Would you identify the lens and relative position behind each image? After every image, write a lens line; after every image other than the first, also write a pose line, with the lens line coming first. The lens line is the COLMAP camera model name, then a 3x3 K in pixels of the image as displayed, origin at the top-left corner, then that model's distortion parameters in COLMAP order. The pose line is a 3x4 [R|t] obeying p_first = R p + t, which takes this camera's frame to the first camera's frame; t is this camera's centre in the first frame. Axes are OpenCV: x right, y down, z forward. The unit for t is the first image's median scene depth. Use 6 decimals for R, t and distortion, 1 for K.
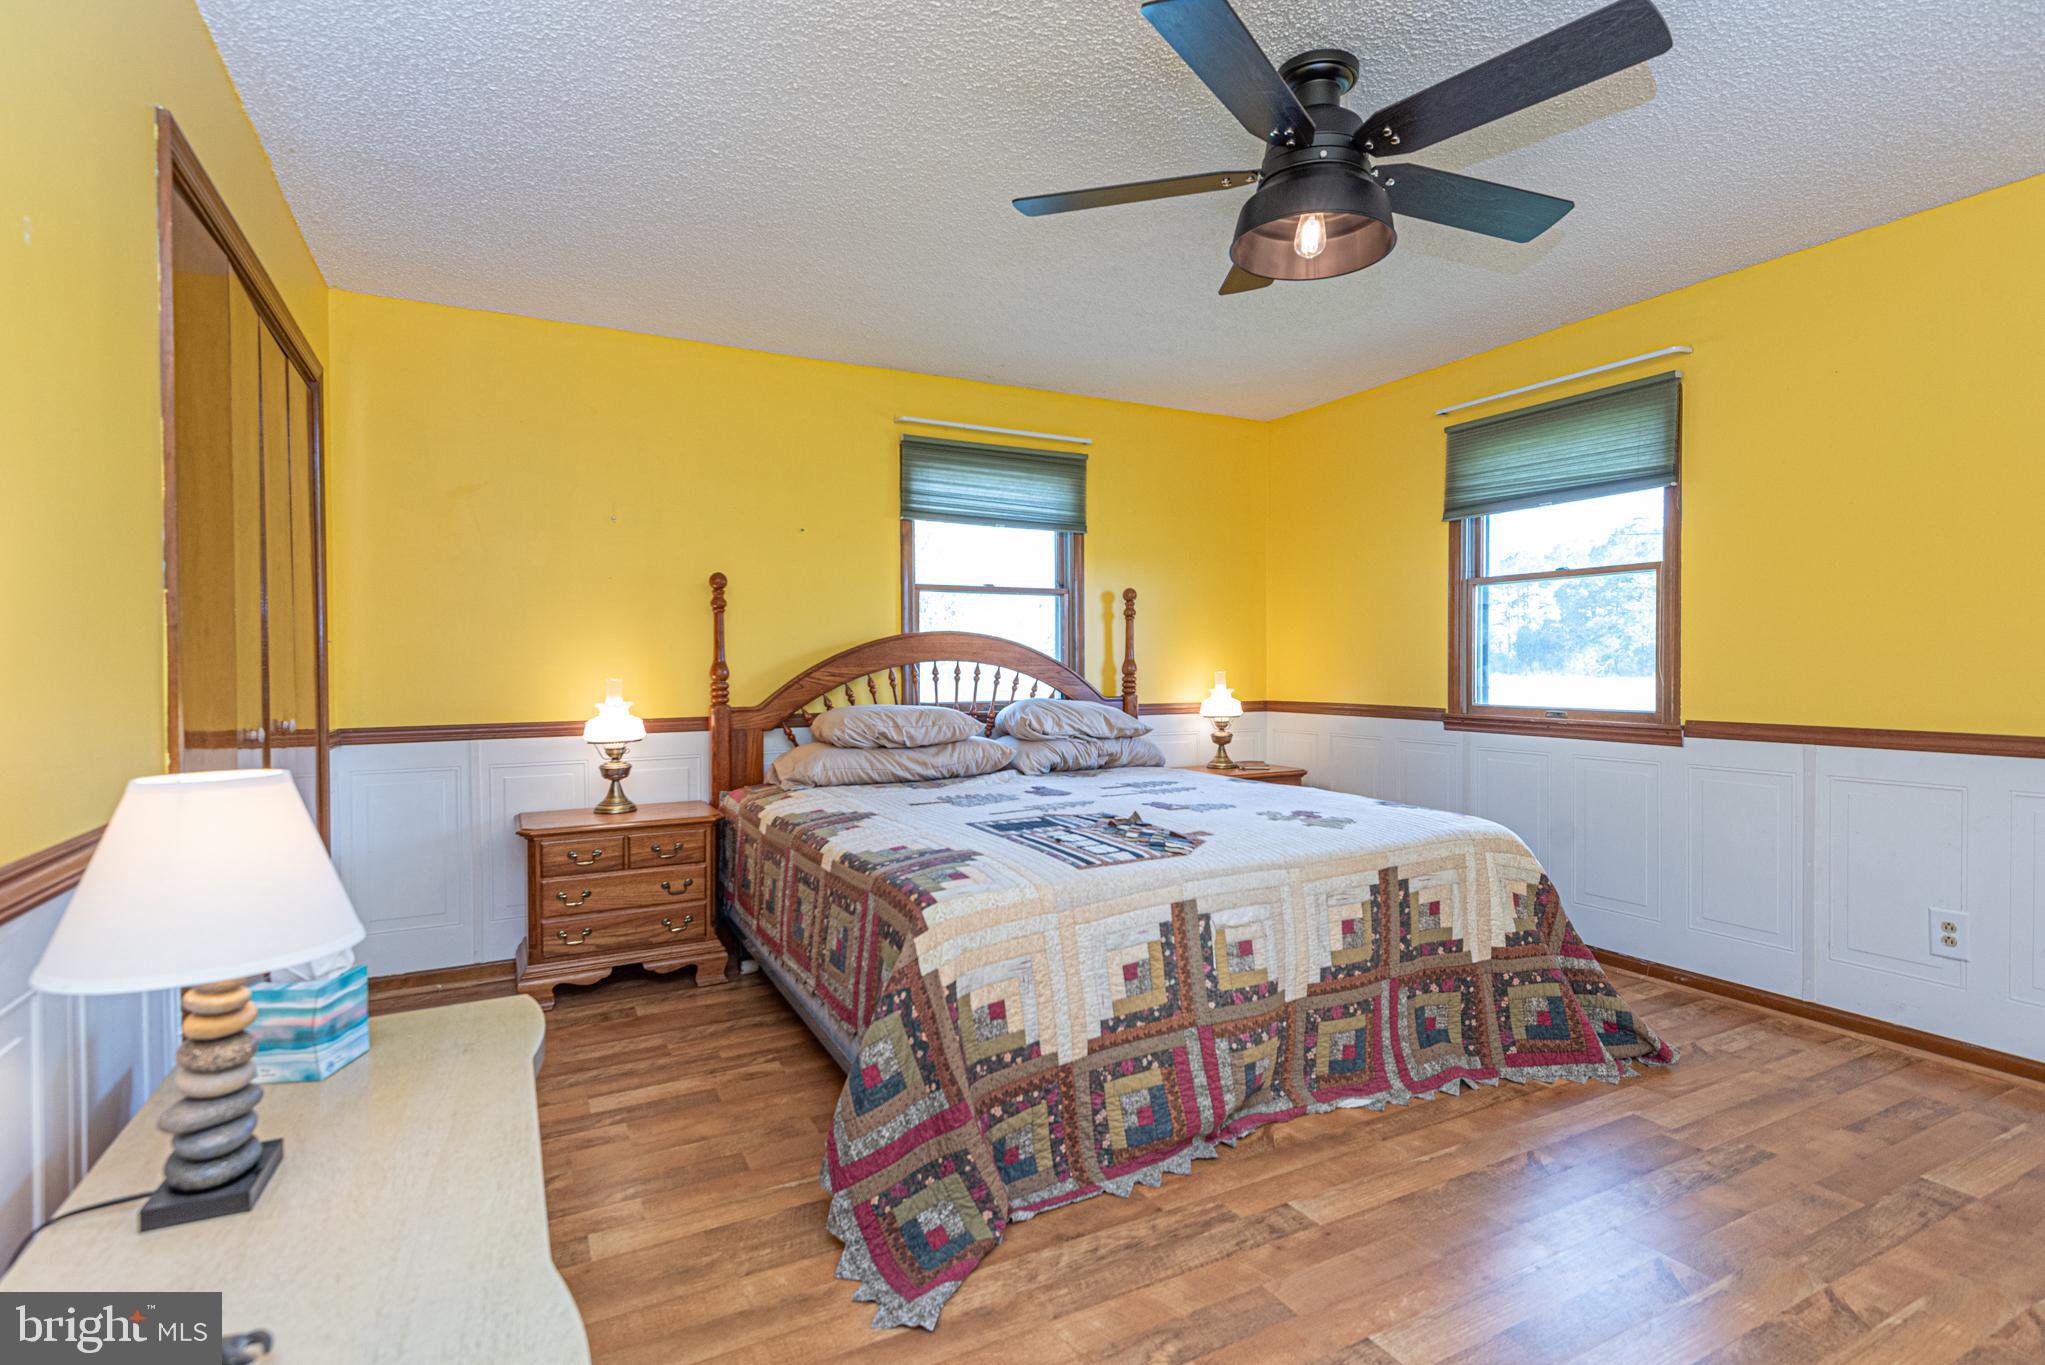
lens RADIAL K [[946.2, 0, 1047.9], [0, 946.2, 661.6], [0, 0, 1]] dist [0.031904, -0.015089]
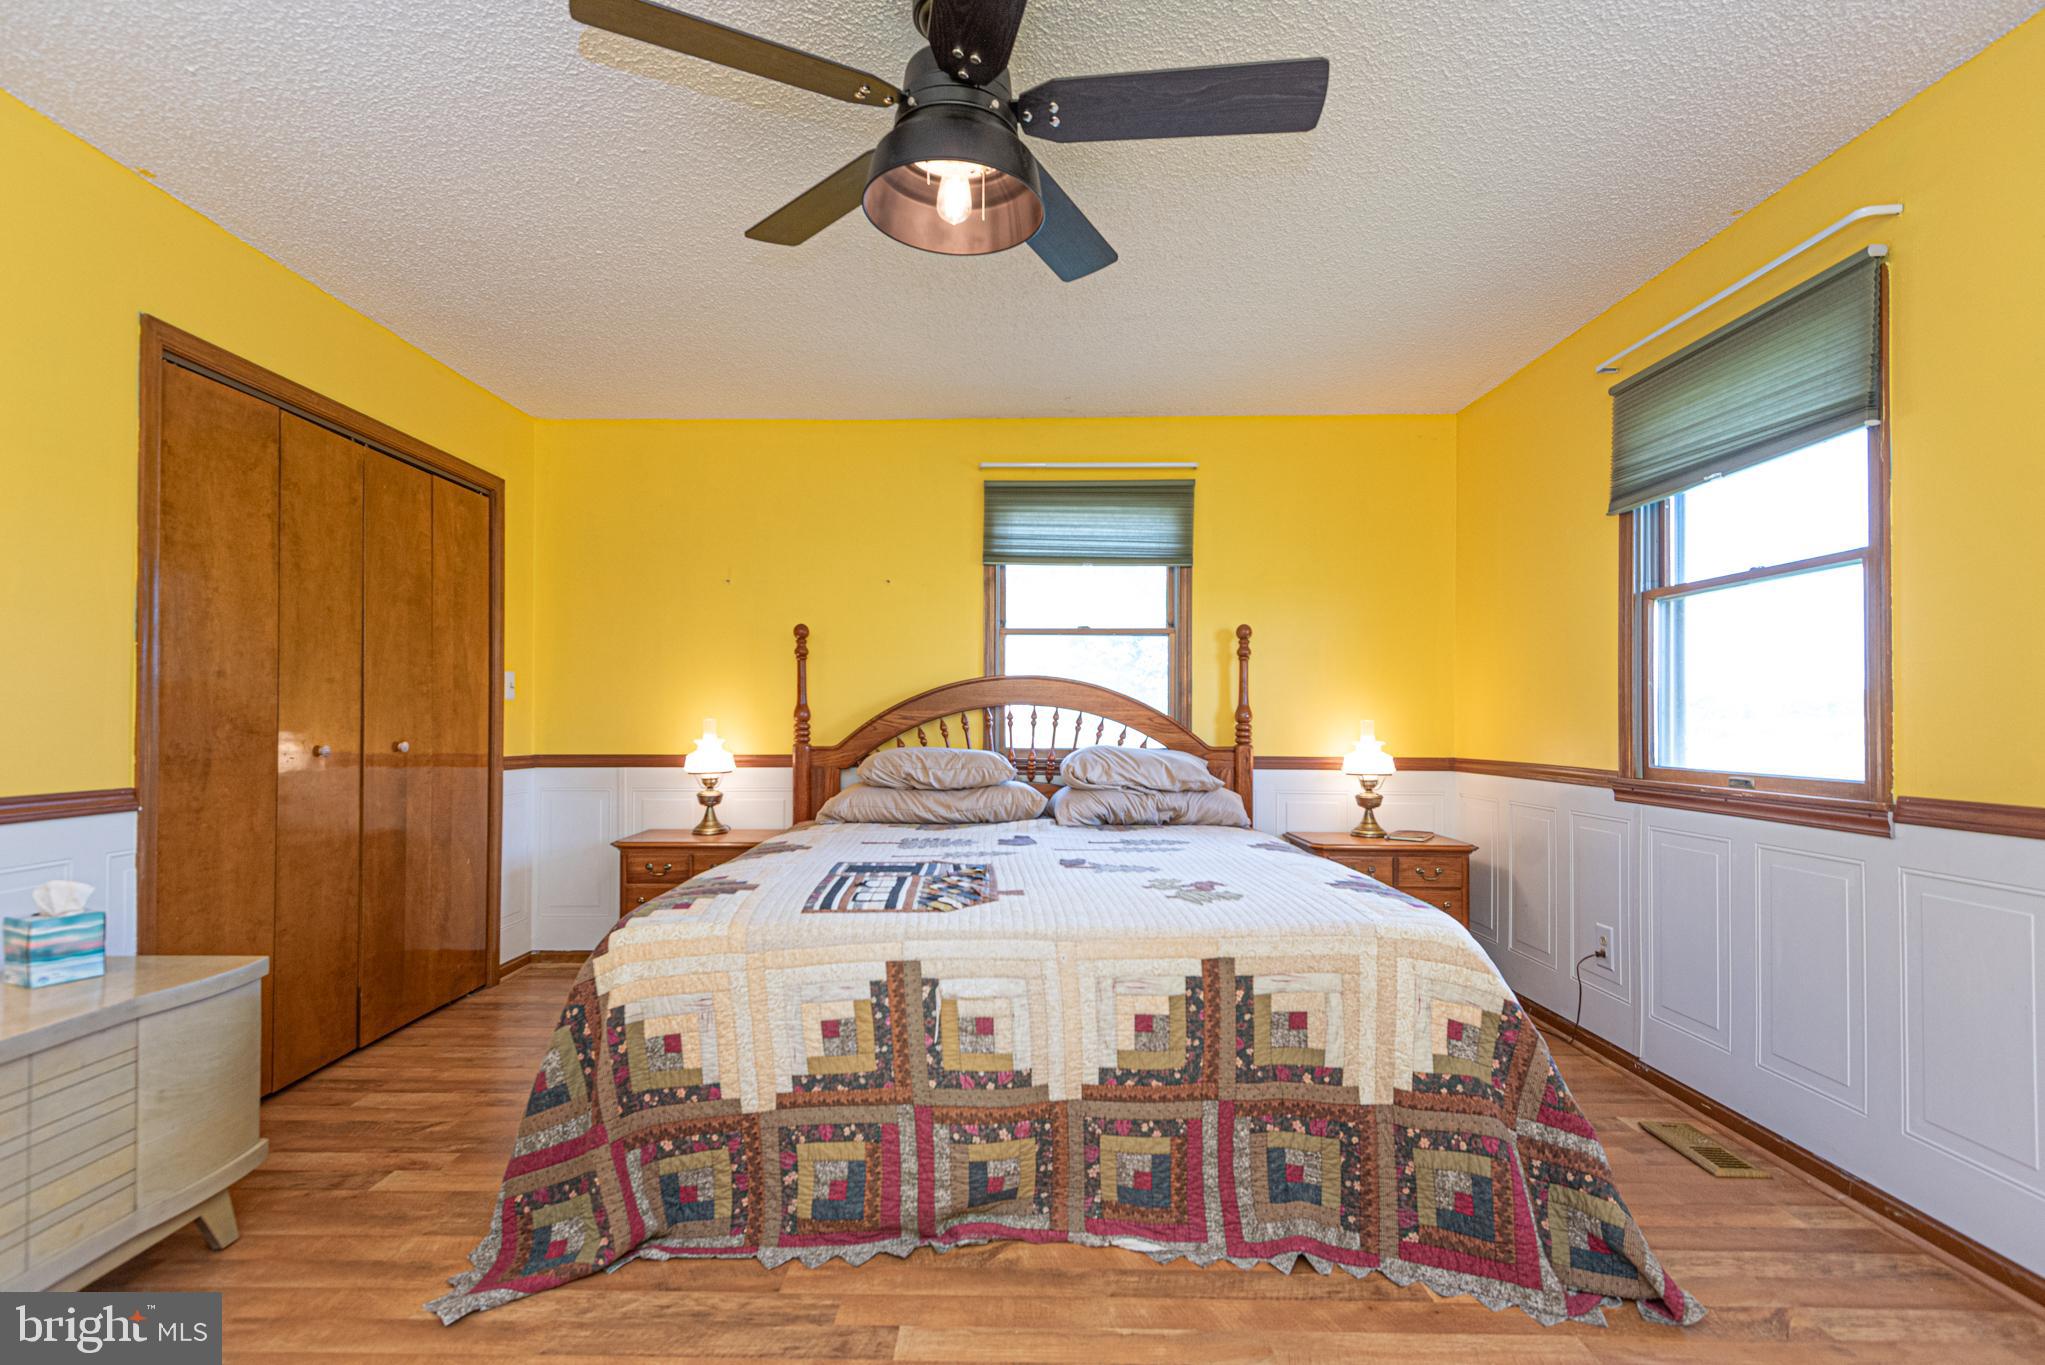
lens RADIAL K [[946.2, 0, 1027.4], [0, 946.2, 695.6], [0, 0, 1]] dist [0.031904, -0.015089]
pose [[0.881114, -0.004126, -0.472885, 0.538950], [-0.006963, 0.999740, -0.021697, 0.015679], [0.472852, 0.022411, 0.880857, 0.206407]]
